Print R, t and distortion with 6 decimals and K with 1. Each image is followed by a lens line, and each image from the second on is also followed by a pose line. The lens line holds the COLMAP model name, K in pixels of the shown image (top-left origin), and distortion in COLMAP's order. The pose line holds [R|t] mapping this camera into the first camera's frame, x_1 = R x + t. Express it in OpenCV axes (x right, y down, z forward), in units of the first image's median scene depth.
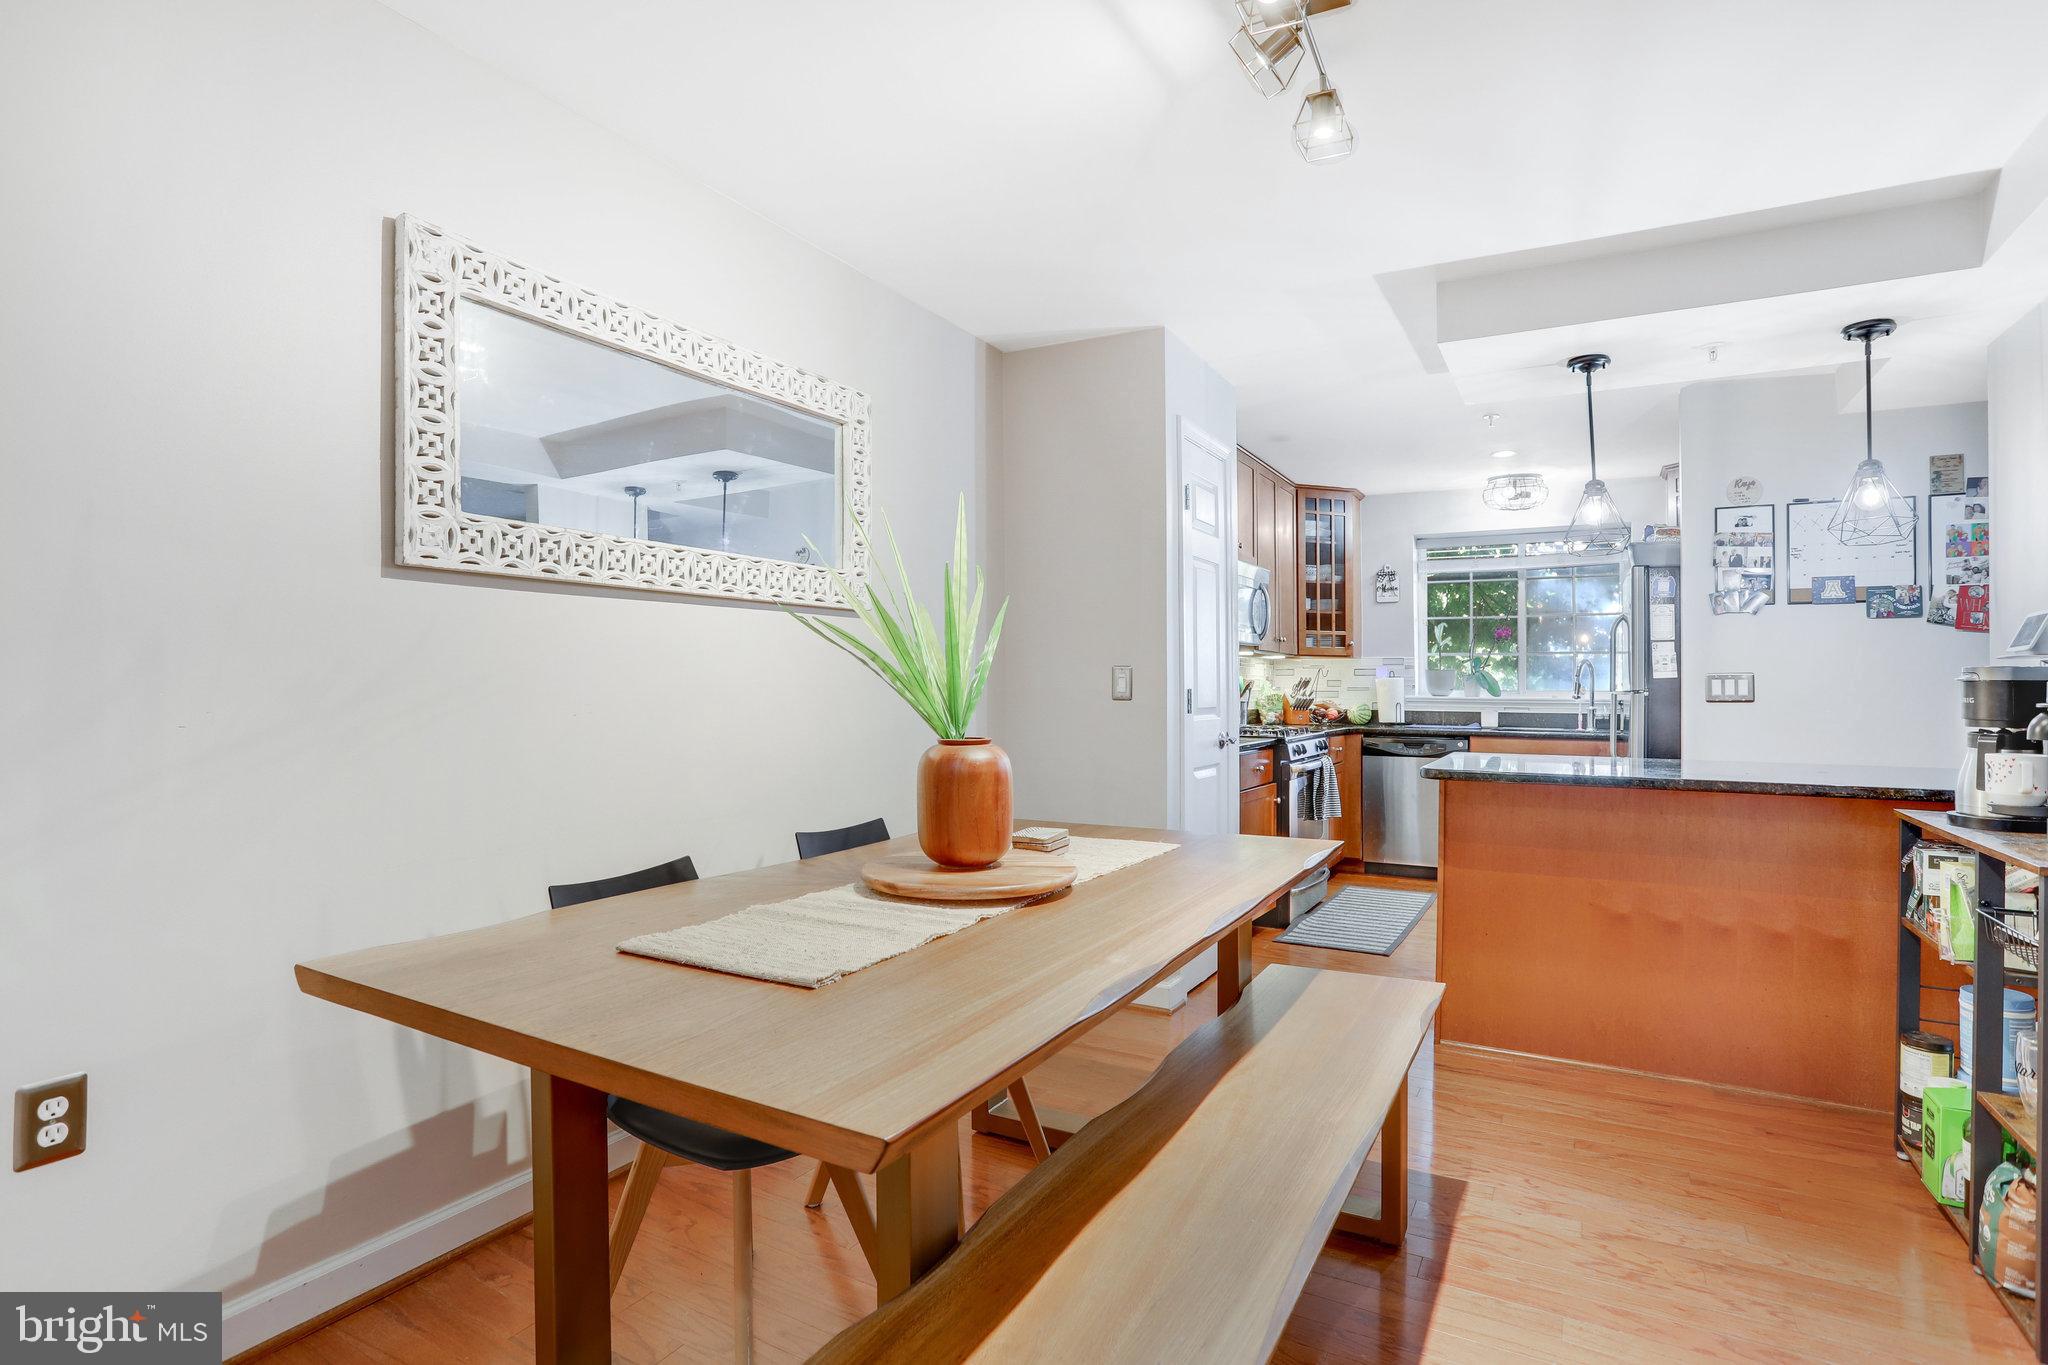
lens RADIAL K [[1020.8, 0, 1019.6], [0, 1020.8, 664.8], [0, 0, 1]] dist [-0.061374, 0.025455]
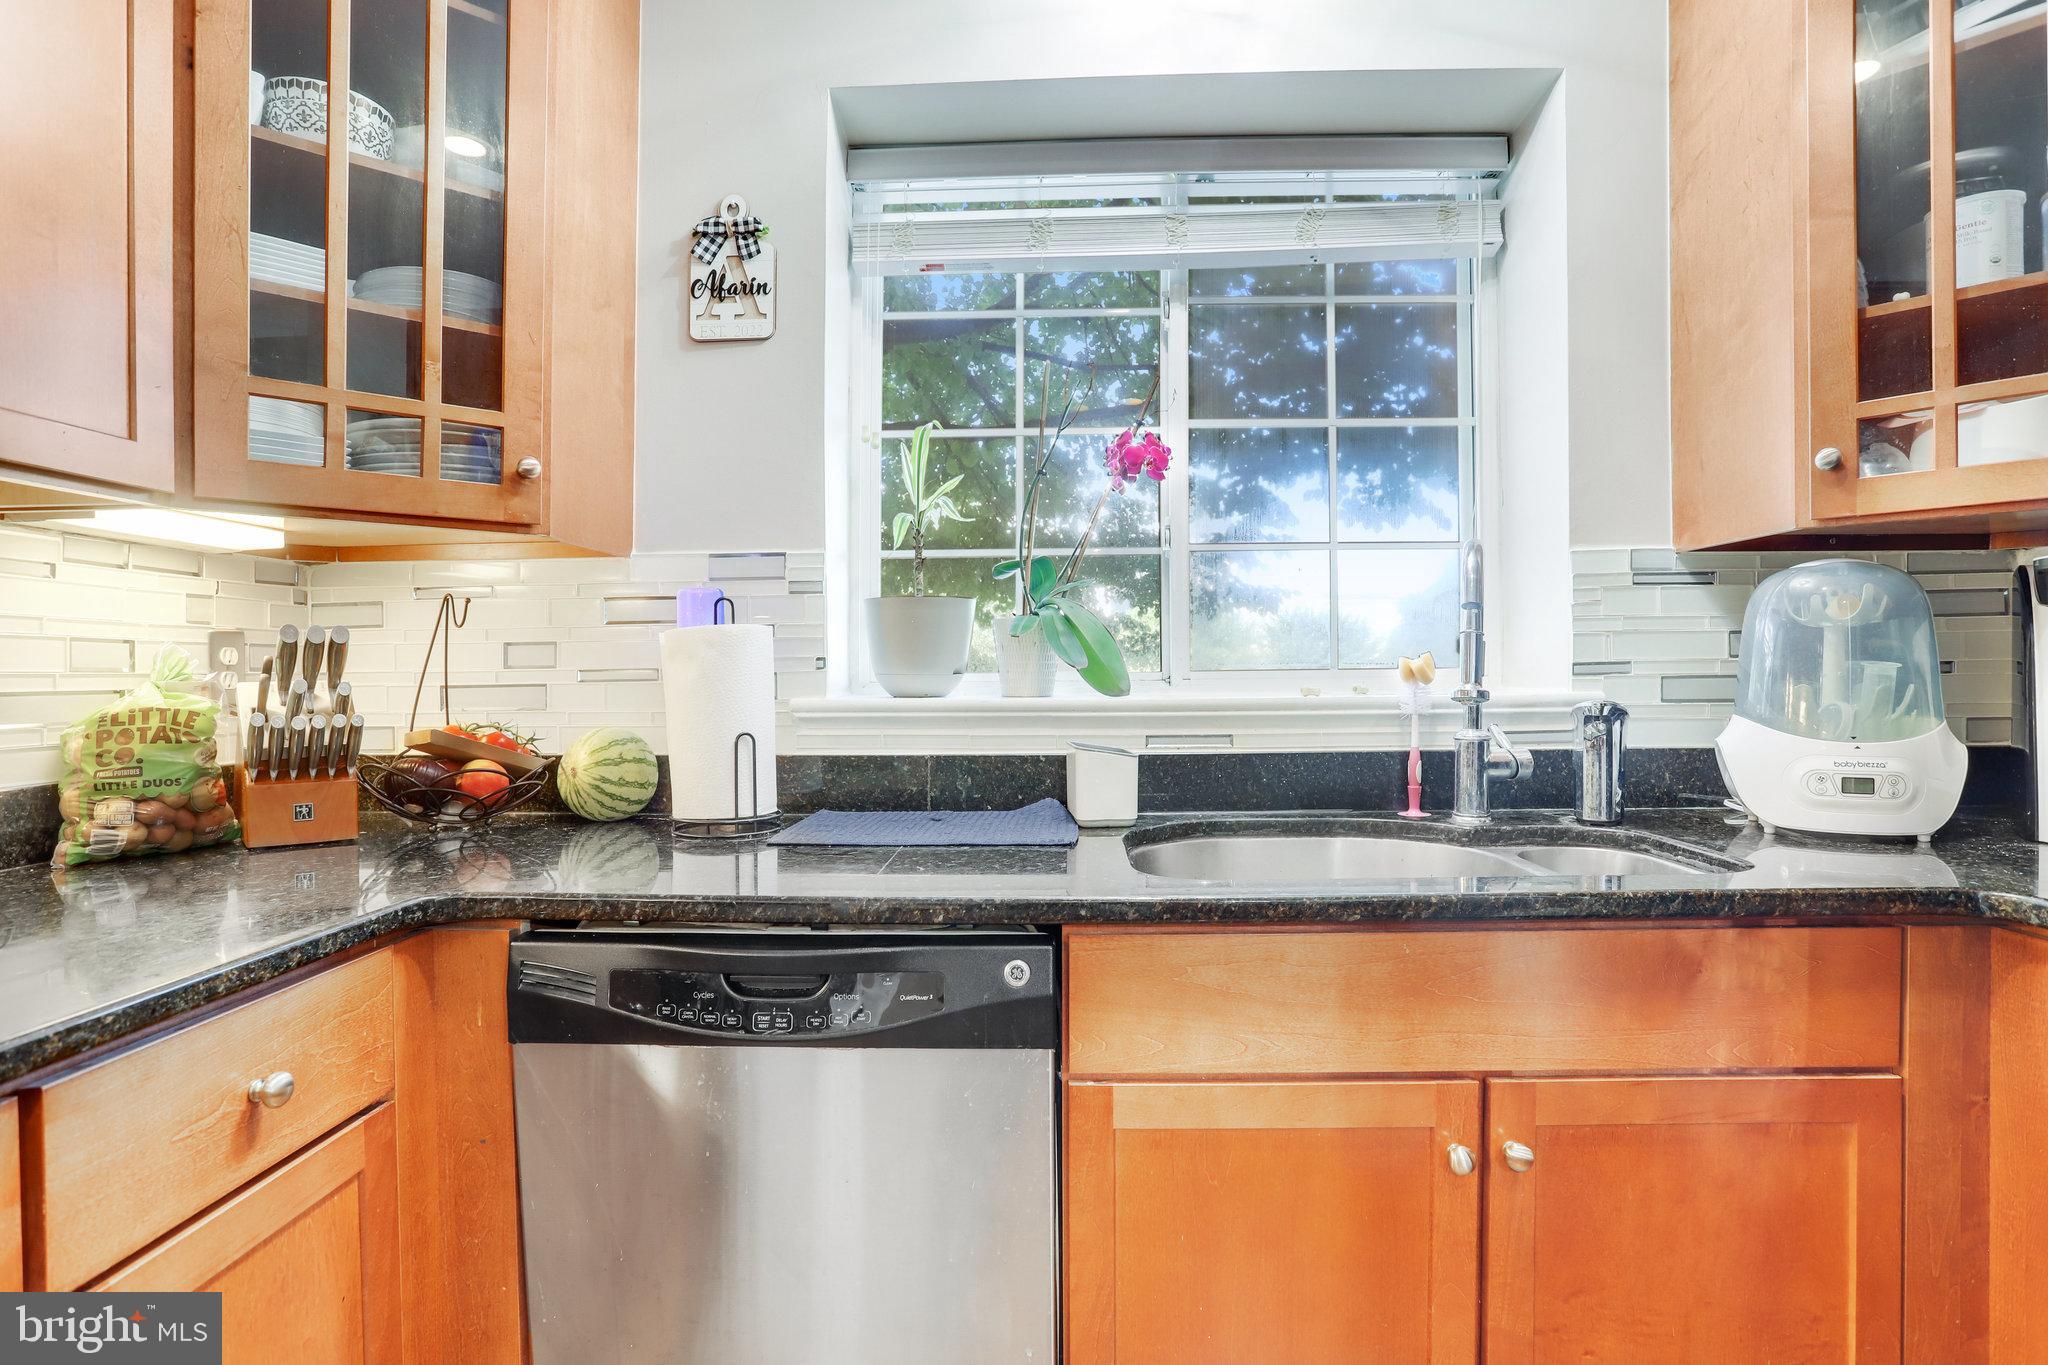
lens RADIAL K [[1030.8, 0, 1042.5], [0, 1030.8, 693.7], [0, 0, 1]] dist [-0.061838, 0.028614]
pose [[0.880363, -0.027886, 0.473480, 0.318236], [0.006979, 0.998924, 0.045858, 0.018191], [-0.474249, -0.037067, 0.879610, 0.750785]]
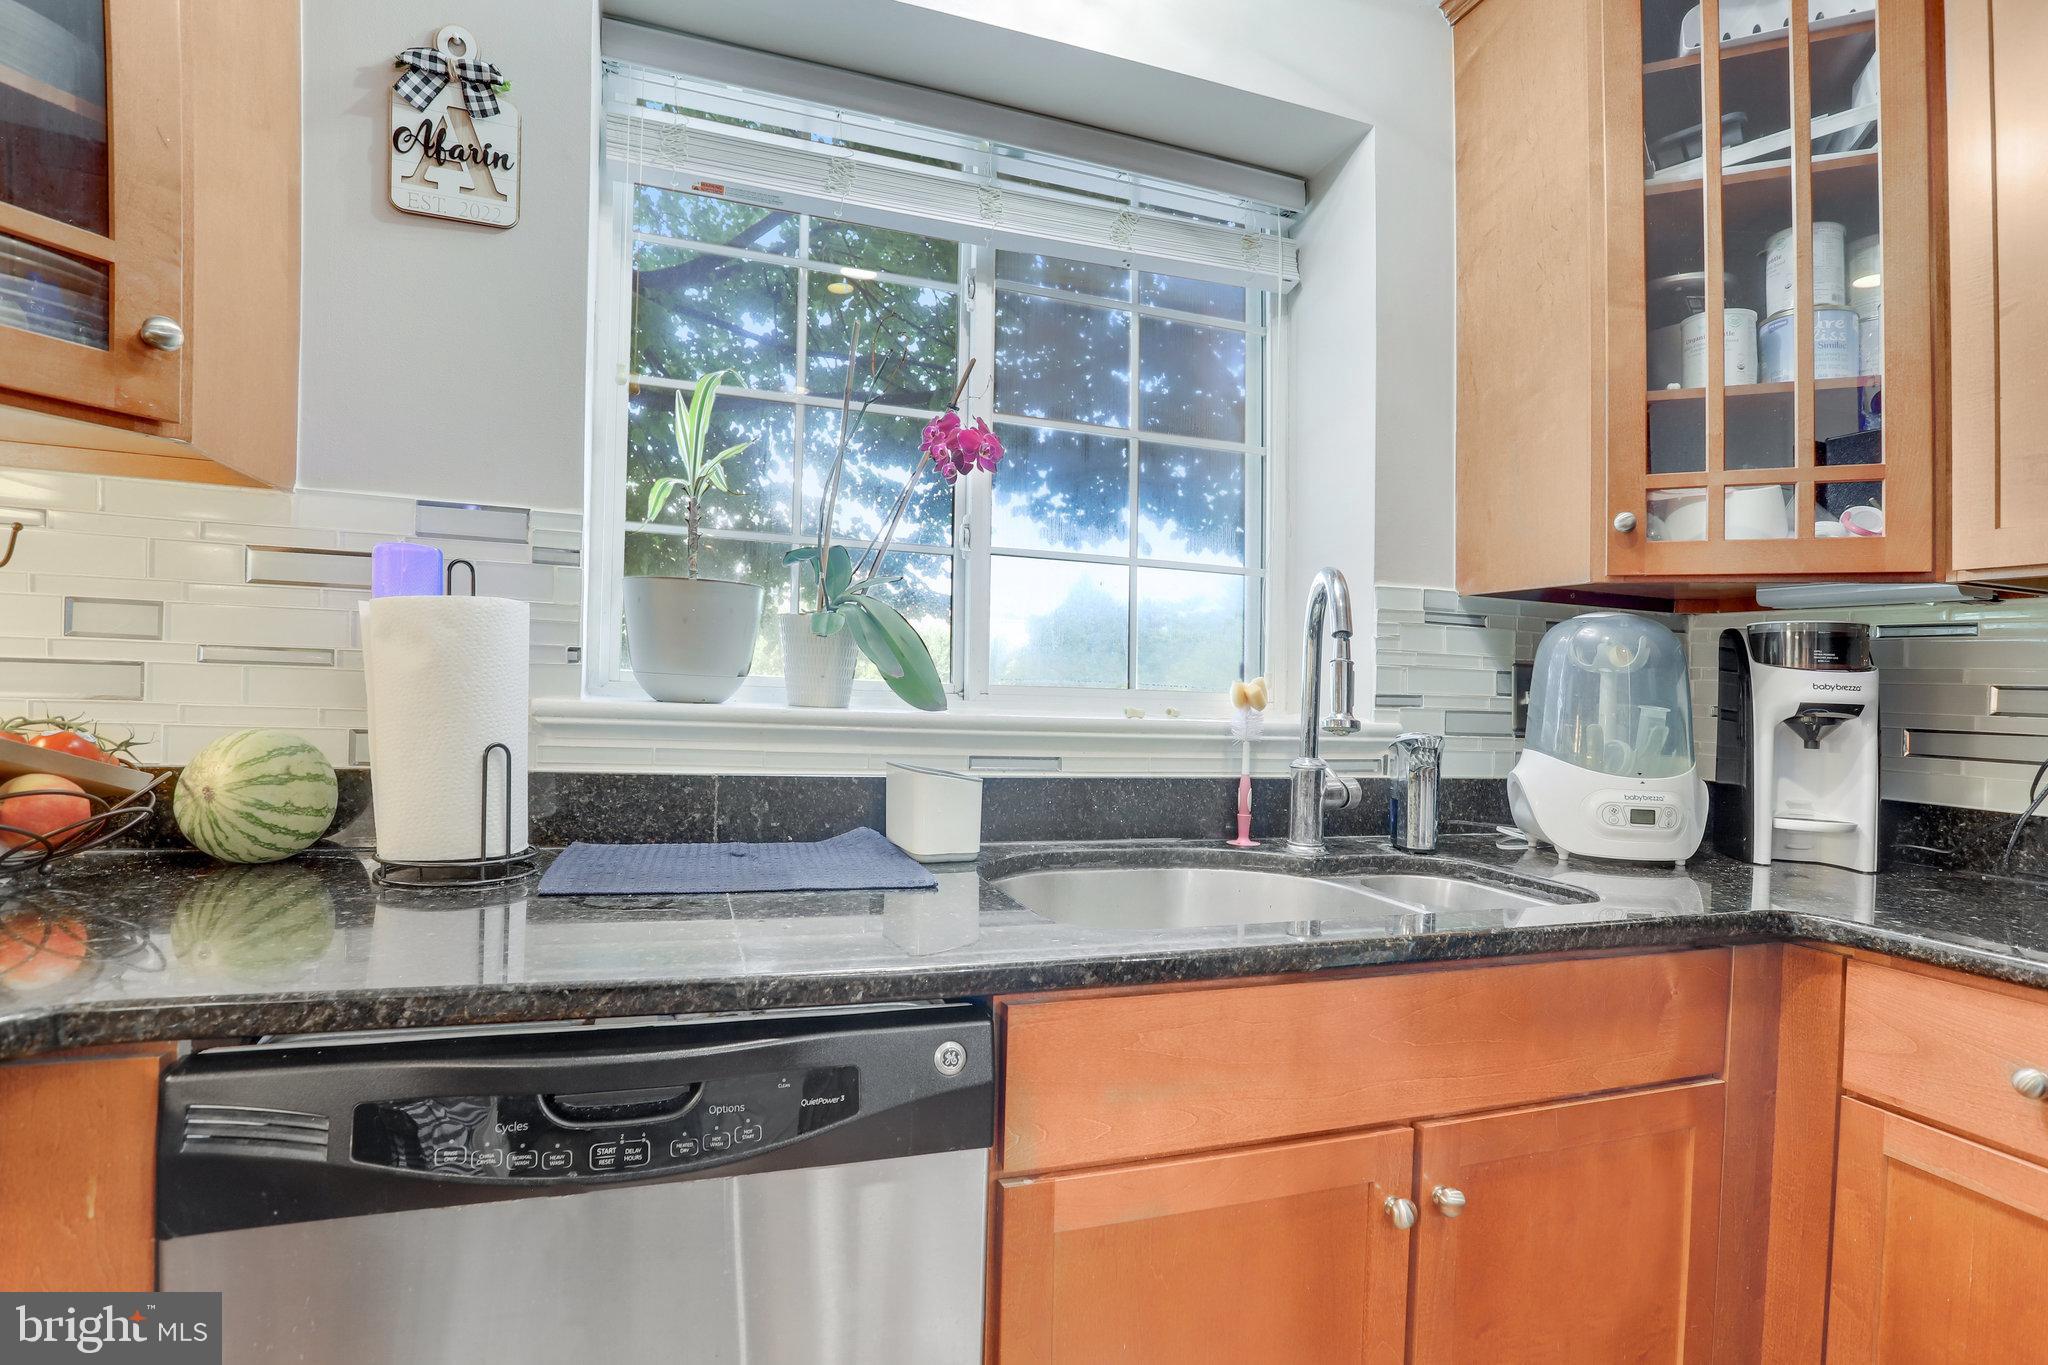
lens RADIAL K [[1026.8, 0, 1064.9], [0, 1026.8, 716.5], [0, 0, 1]] dist [-0.064083, 0.026249]
pose [[0.643861, -0.005108, 0.765126, 0.301113], [-0.048533, 0.997691, 0.047502, 0.020053], [-0.763602, -0.067718, 0.642126, 0.804393]]
